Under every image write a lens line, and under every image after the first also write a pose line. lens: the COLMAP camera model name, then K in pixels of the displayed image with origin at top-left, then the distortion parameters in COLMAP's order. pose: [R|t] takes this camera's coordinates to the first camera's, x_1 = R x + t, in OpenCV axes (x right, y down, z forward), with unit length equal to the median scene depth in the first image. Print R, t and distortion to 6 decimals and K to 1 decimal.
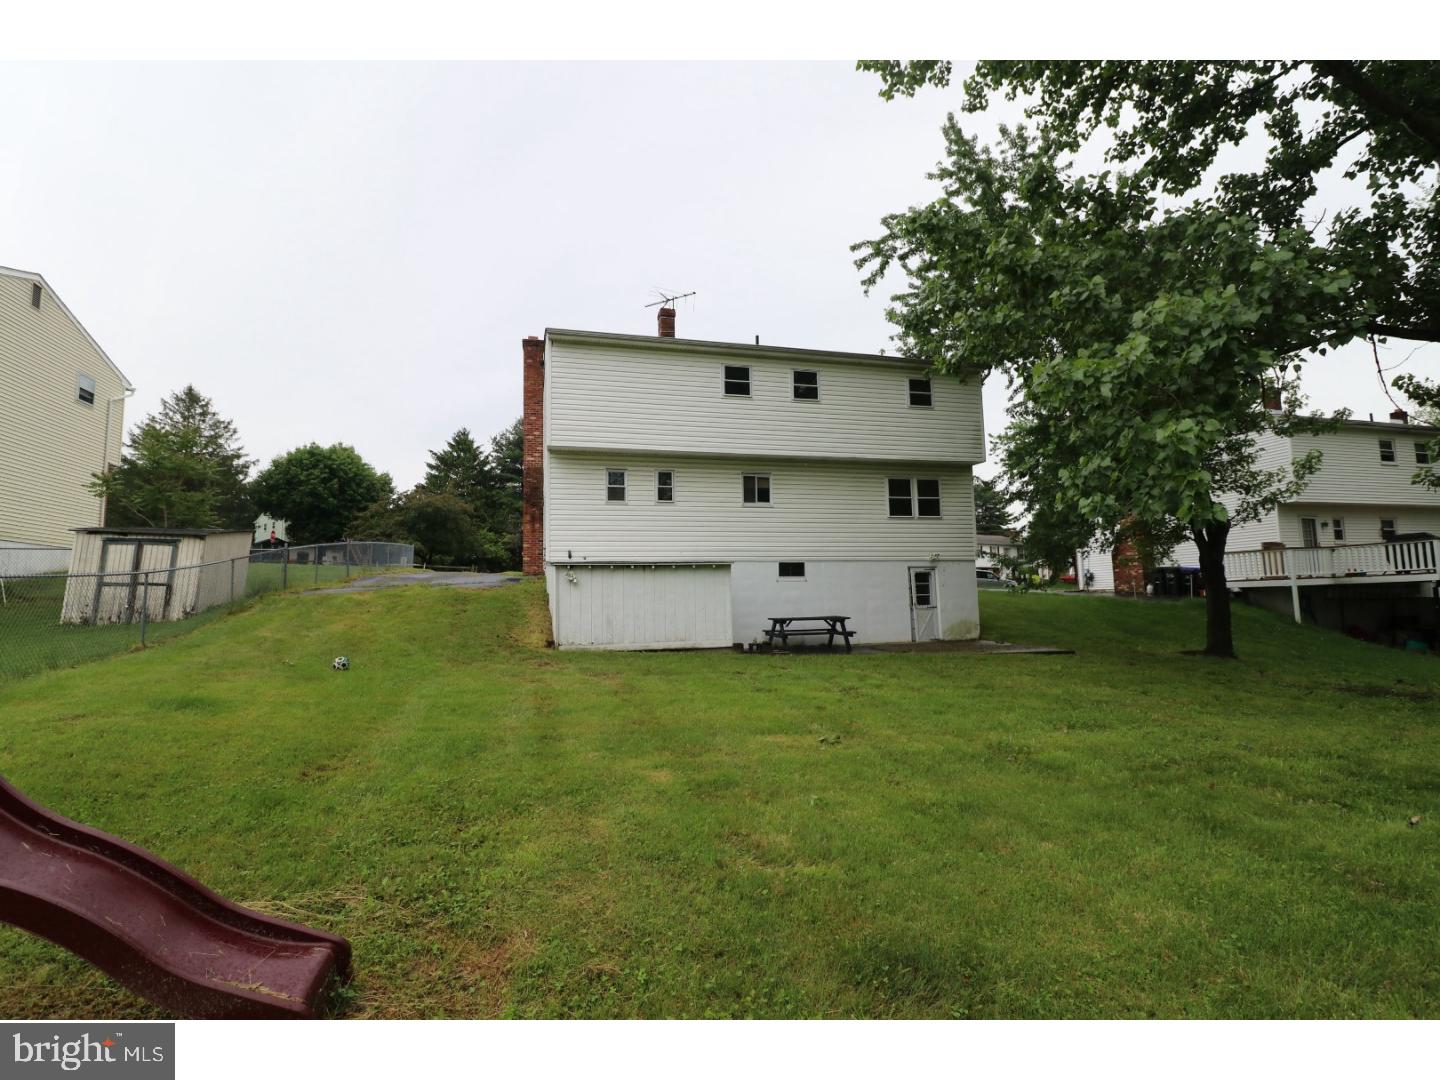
lens RADIAL K [[670.8, 0, 708.5], [0, 670.8, 540.9], [0, 0, 1]] dist [0.002698, -0.013293]
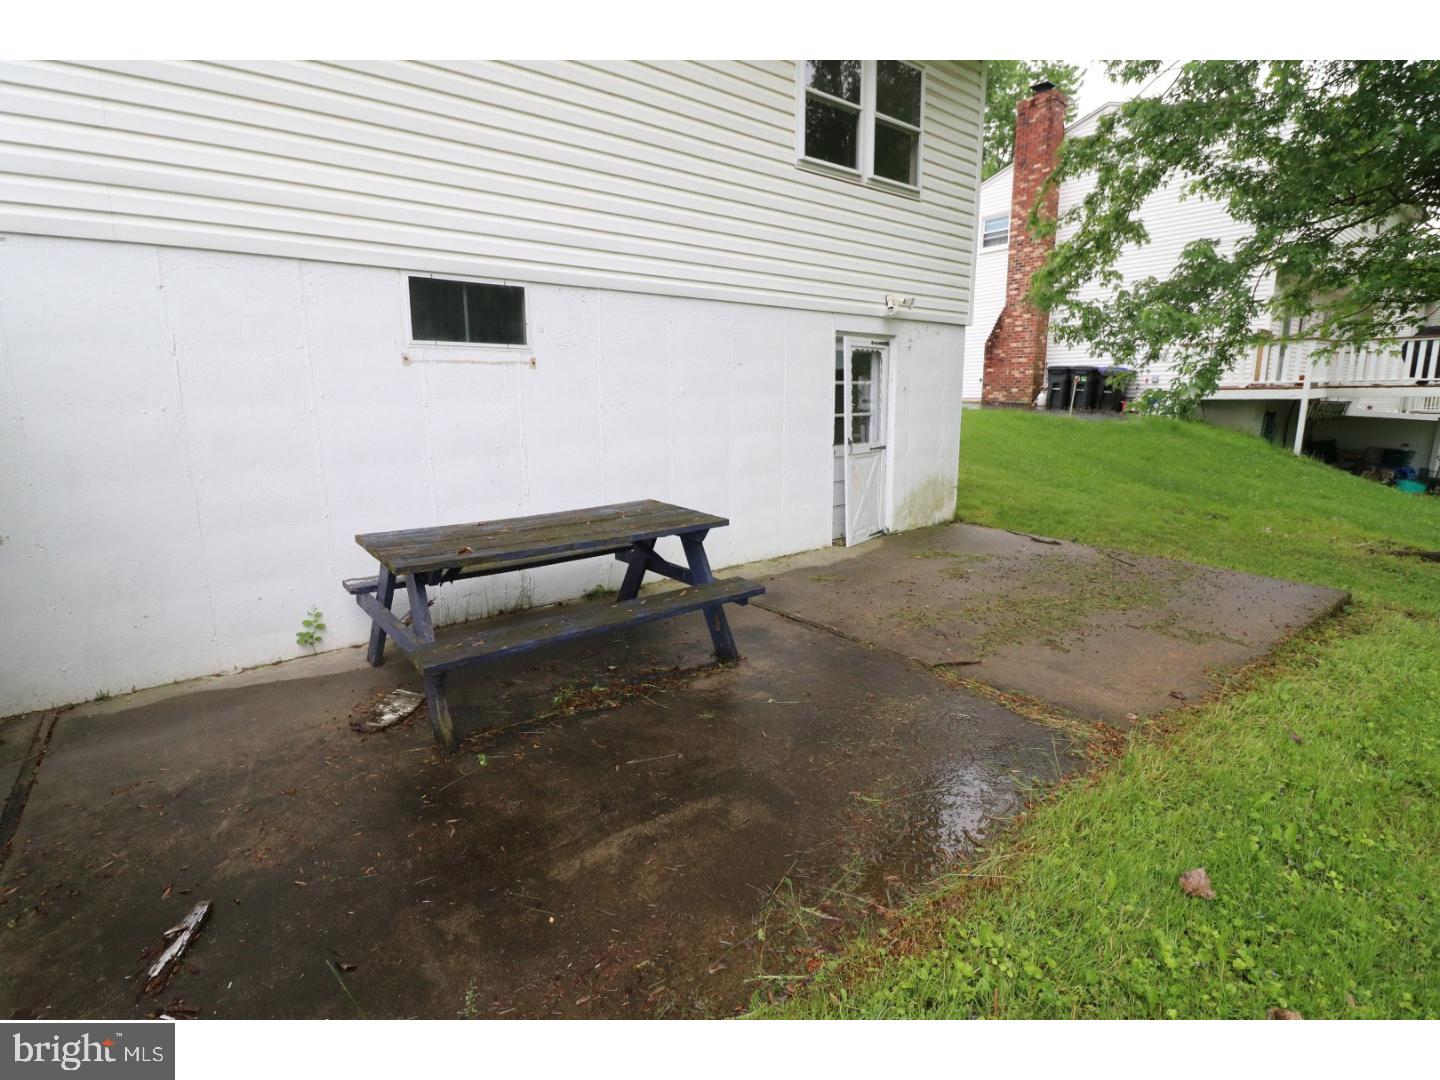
lens RADIAL K [[670.8, 0, 708.5], [0, 670.8, 540.9], [0, 0, 1]] dist [0.002698, -0.013293]
pose [[0.916712, -0.074130, 0.392611, 0.095953], [-0.041919, 0.959370, 0.279019, 0.047795], [-0.397343, -0.272238, 0.876359, 0.691390]]
